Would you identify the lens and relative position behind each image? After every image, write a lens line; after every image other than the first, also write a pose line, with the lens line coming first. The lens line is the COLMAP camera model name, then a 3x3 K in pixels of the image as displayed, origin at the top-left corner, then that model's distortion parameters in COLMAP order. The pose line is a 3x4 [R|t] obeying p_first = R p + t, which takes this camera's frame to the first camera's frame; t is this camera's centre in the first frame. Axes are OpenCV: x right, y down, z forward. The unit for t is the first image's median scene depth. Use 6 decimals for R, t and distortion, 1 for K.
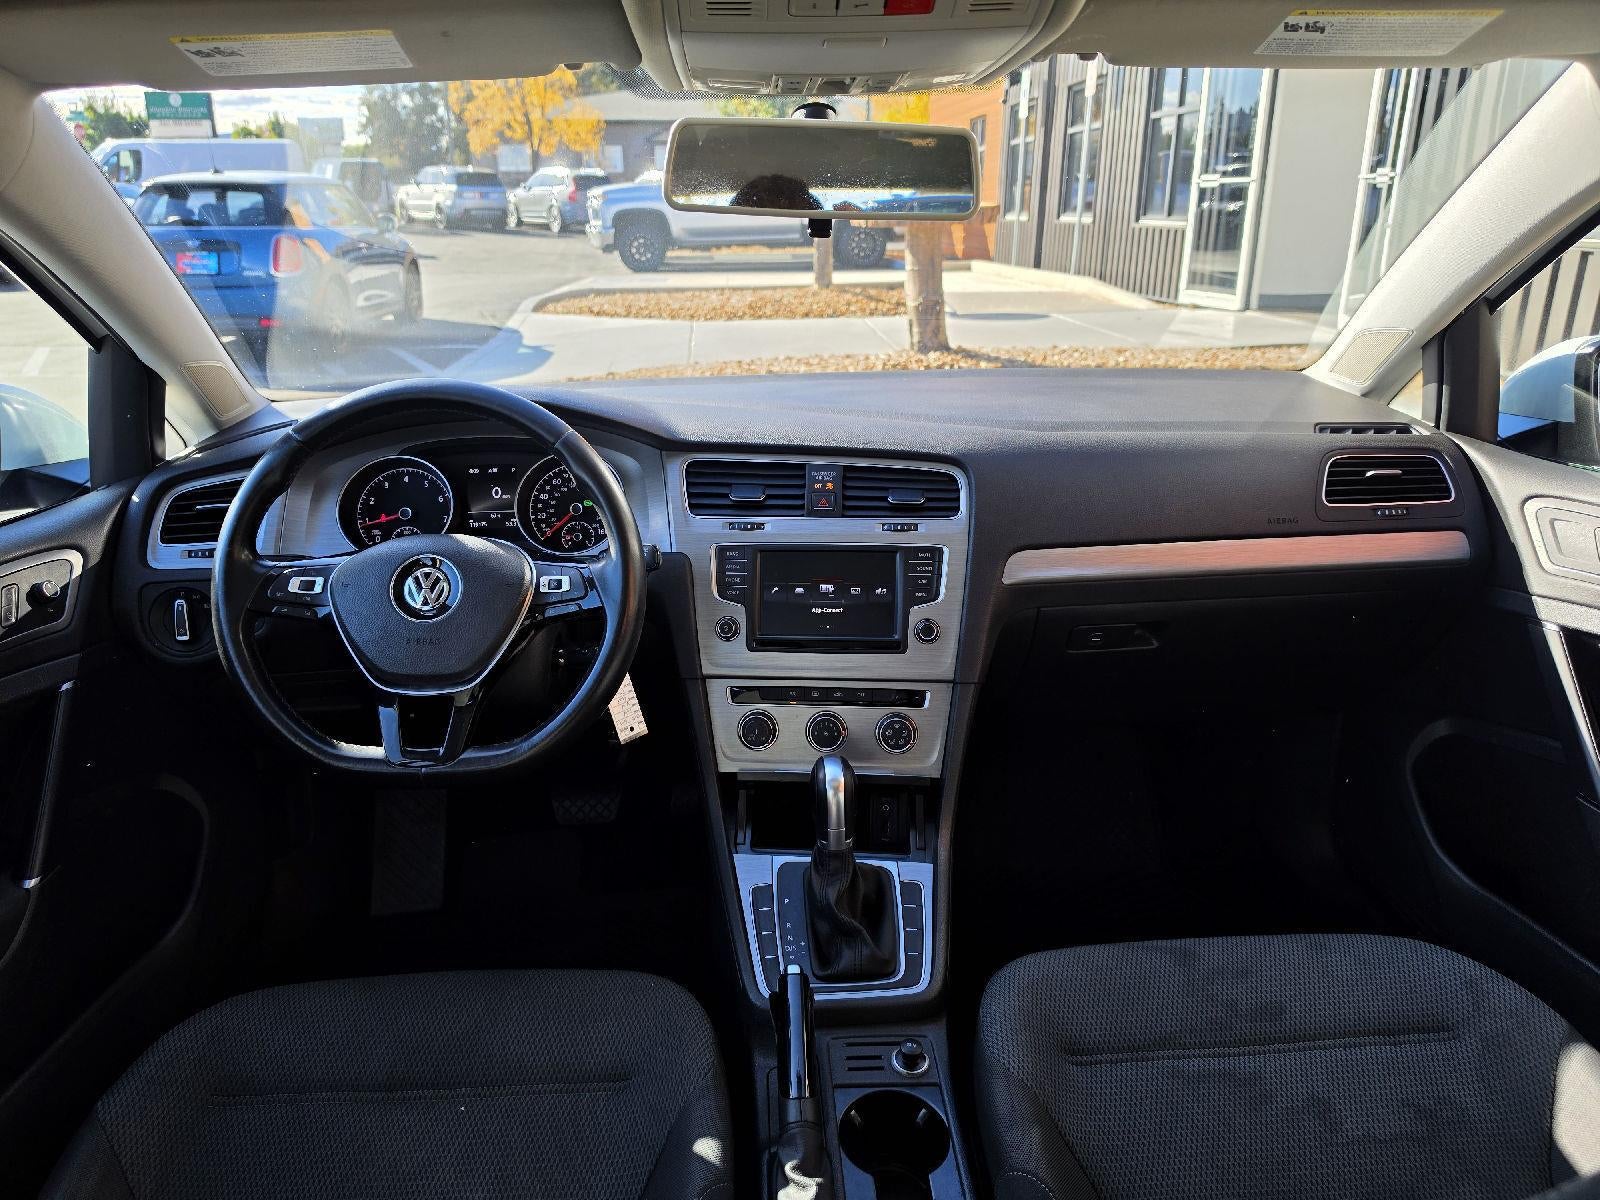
lens RADIAL K [[1043.5, 0, 794.7], [0, 1043.5, 598.2], [0, 0, 1]] dist [0.098297, -0.150382]
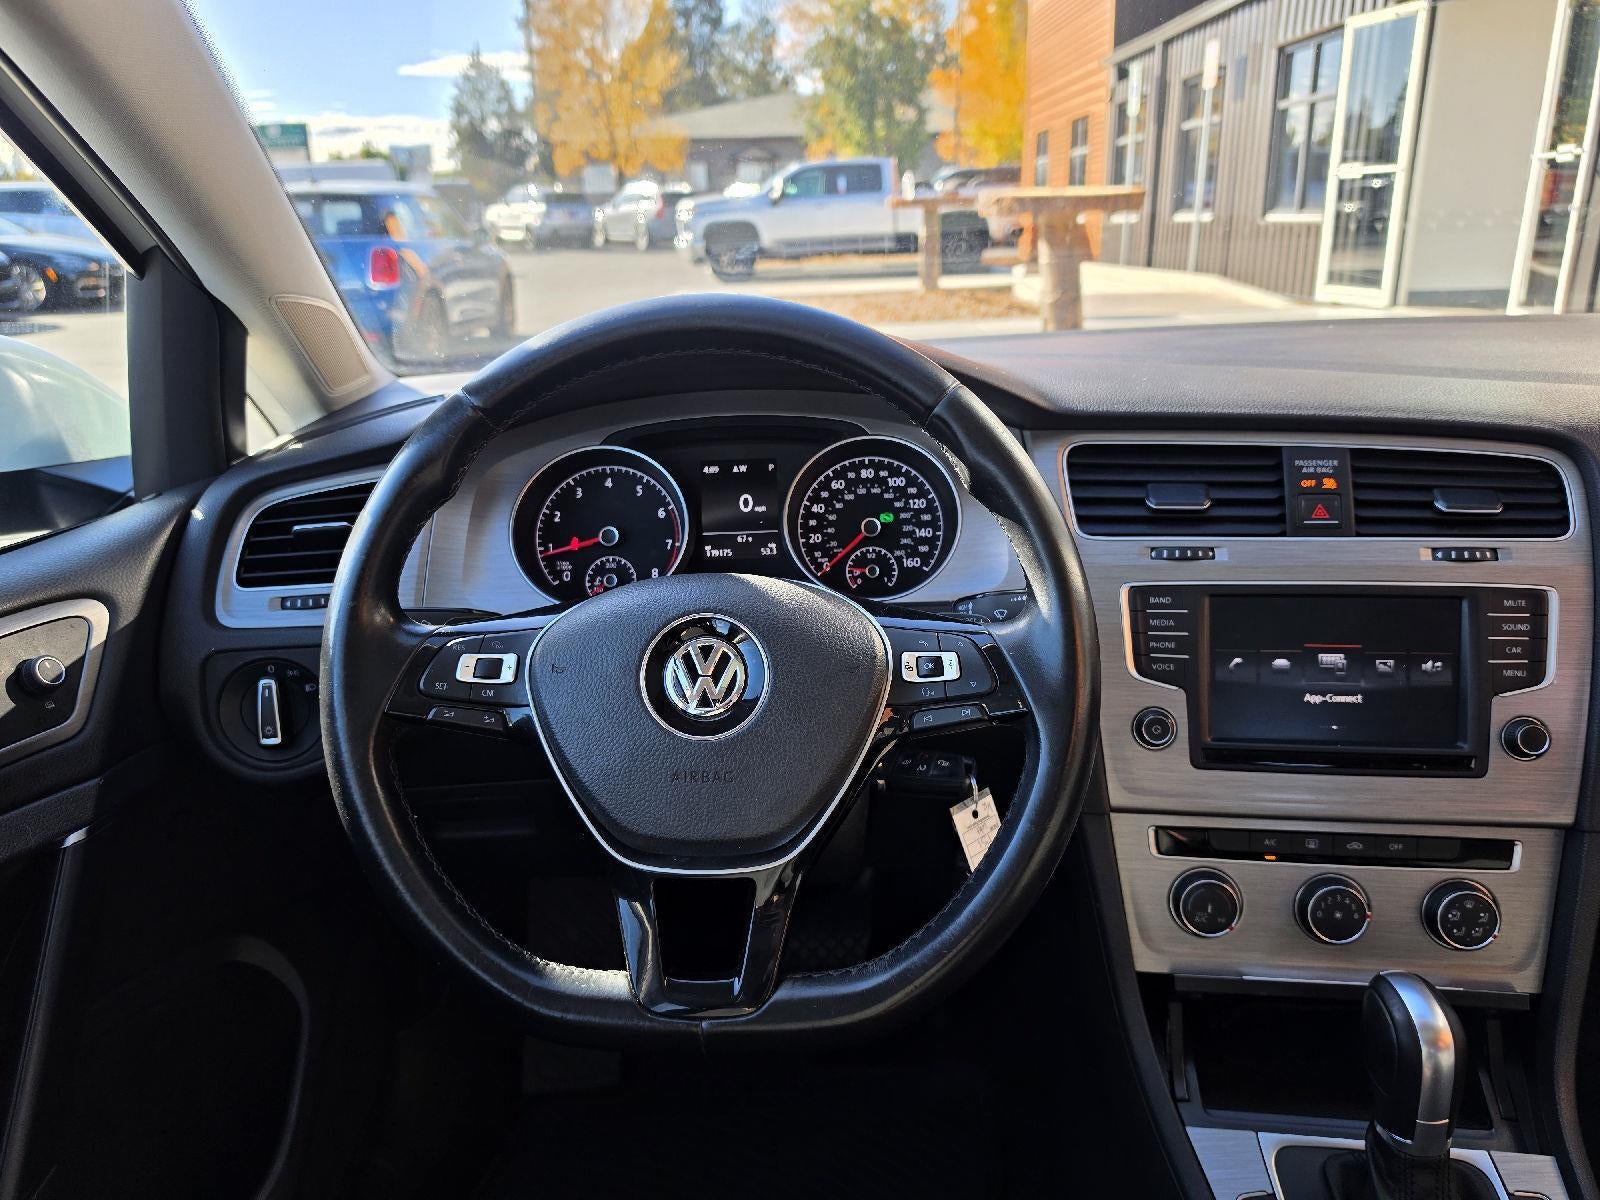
lens RADIAL K [[1043.5, 0, 794.7], [0, 1043.5, 598.2], [0, 0, 1]] dist [0.098297, -0.150382]
pose [[0.997629, -0.000782, -0.068812, -0.223772], [-0.000378, 0.999858, -0.016837, -0.033728], [0.068816, 0.016823, 0.997488, 0.392654]]
